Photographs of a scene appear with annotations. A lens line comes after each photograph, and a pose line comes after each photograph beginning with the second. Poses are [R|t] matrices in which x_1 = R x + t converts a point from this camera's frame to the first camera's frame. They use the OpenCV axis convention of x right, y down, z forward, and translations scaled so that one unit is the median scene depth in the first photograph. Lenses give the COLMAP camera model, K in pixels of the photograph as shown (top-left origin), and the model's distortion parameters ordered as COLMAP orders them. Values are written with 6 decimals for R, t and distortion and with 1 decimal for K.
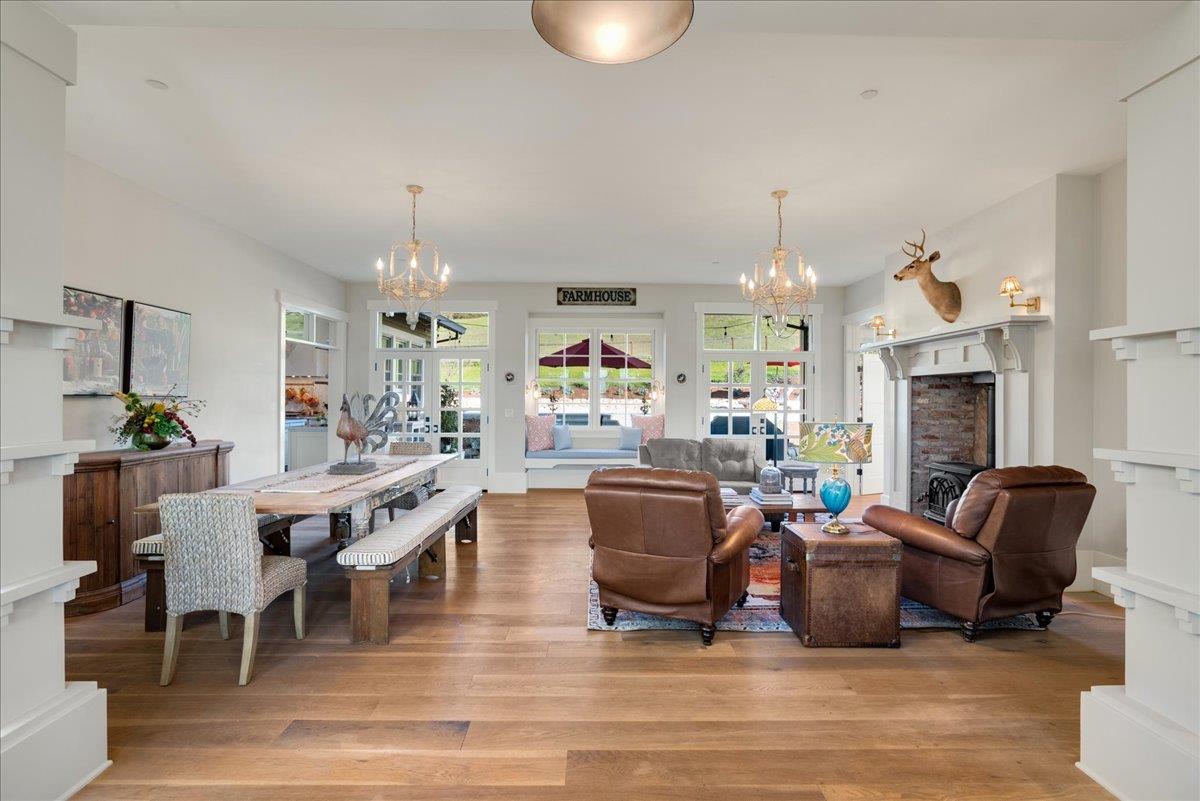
lens RADIAL K [[586.4, 0, 600.0], [0, 586.4, 400.5], [0, 0, 1]] dist [-0.001569, 0.000593]
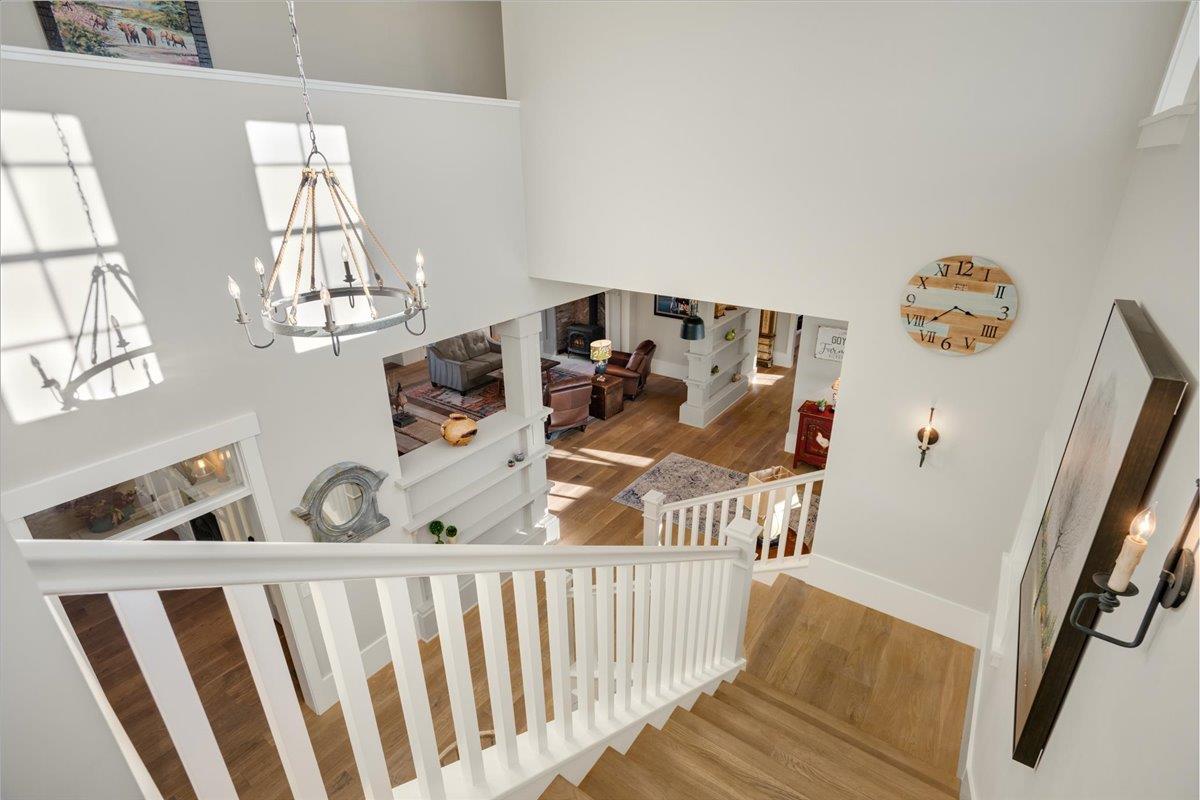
lens RADIAL K [[586.4, 0, 600.0], [0, 586.4, 400.0], [0, 0, 1]] dist [-0.001569, 0.000593]
pose [[0.589511, -0.312988, 0.744658, -2.013768], [0.011863, 0.925135, 0.379453, -0.877846], [-0.807673, -0.214858, 0.549090, -0.653943]]
